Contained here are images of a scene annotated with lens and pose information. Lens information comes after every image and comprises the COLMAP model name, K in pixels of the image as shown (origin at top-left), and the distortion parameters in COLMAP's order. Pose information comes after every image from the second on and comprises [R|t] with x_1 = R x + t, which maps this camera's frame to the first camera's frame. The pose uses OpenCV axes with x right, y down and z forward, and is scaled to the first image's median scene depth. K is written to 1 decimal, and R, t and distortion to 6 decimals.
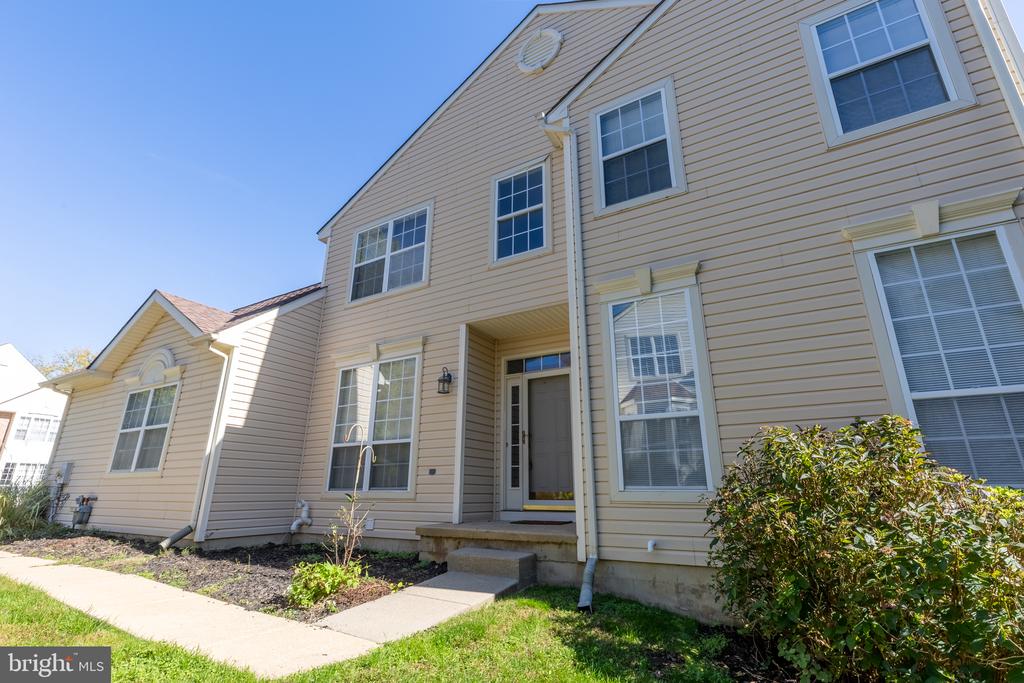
lens RADIAL K [[458.5, 0, 513.2], [0, 458.5, 340.9], [0, 0, 1]] dist [0.005611, -0.001448]
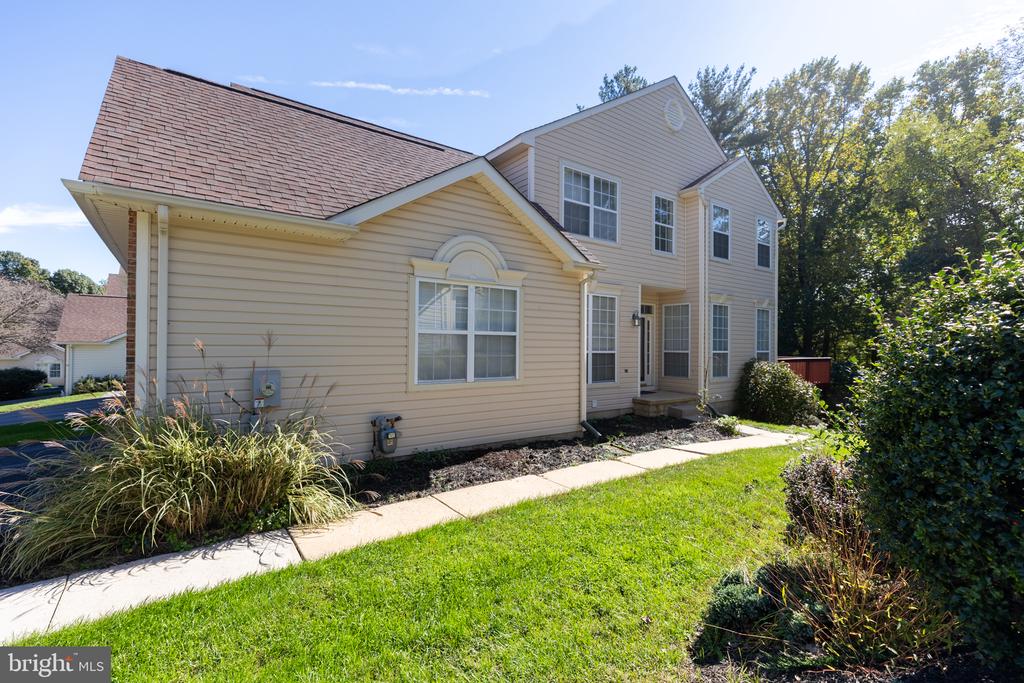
lens RADIAL K [[458.5, 0, 512.0], [0, 458.5, 344.3], [0, 0, 1]] dist [0.005611, -0.001448]
pose [[0.400160, 0.001010, 0.916445, -1.573524], [-0.297353, 0.946041, 0.128795, 0.079470], [-0.866864, -0.324047, 0.378868, 0.615042]]
